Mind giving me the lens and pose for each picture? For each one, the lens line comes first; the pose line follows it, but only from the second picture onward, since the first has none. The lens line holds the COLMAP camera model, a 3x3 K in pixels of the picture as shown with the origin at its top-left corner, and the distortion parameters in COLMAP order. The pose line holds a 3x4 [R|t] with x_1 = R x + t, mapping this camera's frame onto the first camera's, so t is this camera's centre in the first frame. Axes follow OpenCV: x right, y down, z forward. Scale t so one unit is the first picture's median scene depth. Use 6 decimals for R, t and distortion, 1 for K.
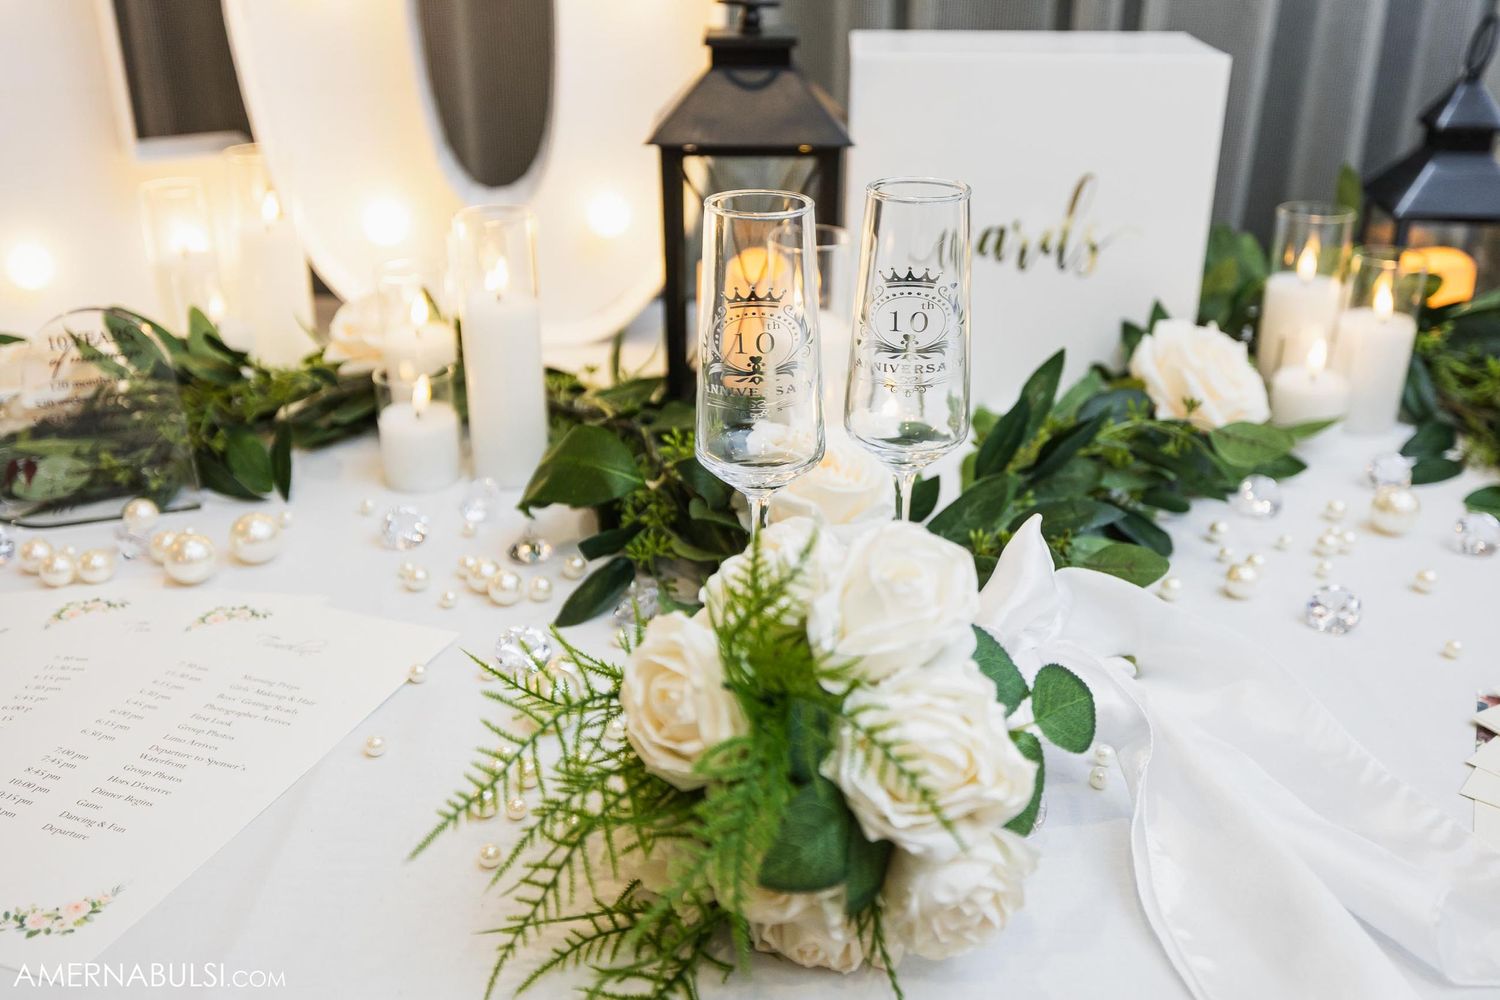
lens RADIAL K [[1480.2, 0, 752.2], [0, 1480.2, 503.1], [0, 0, 1]] dist [0.022112, 0.000000]
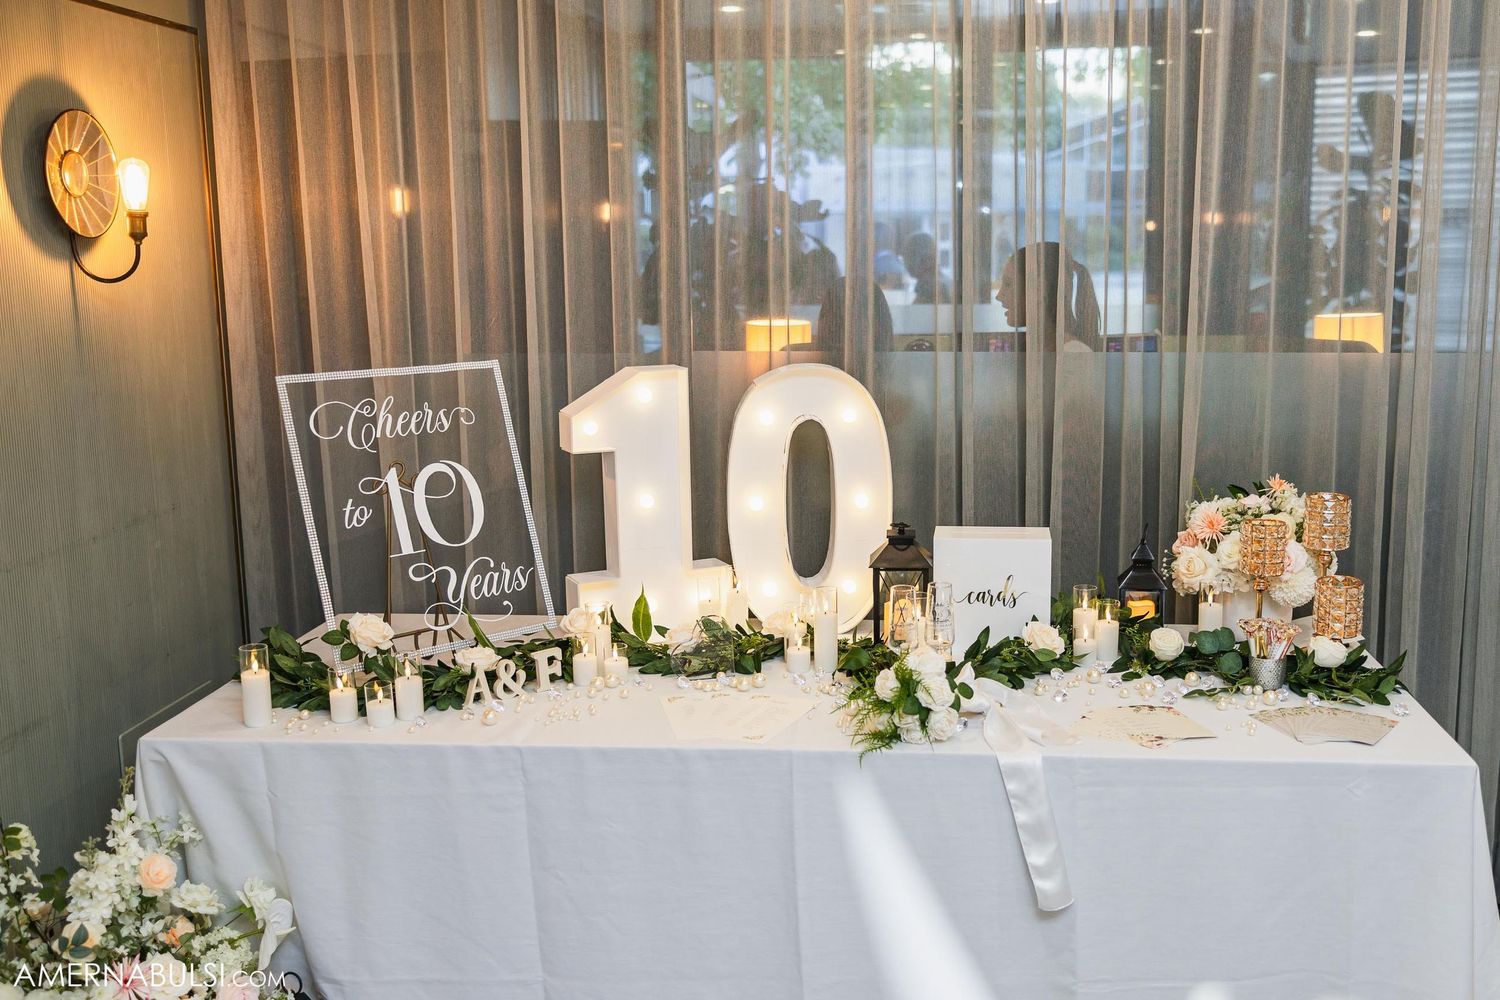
lens RADIAL K [[1430.4, 0, 749.9], [0, 1430.4, 501.6], [0, 0, 1]] dist [-0.002192, 0.000000]
pose [[0.994096, -0.006243, -0.108322, 0.010140], [-0.019640, 0.971499, -0.236230, 0.361636], [0.106709, 0.236962, 0.965641, -2.077997]]
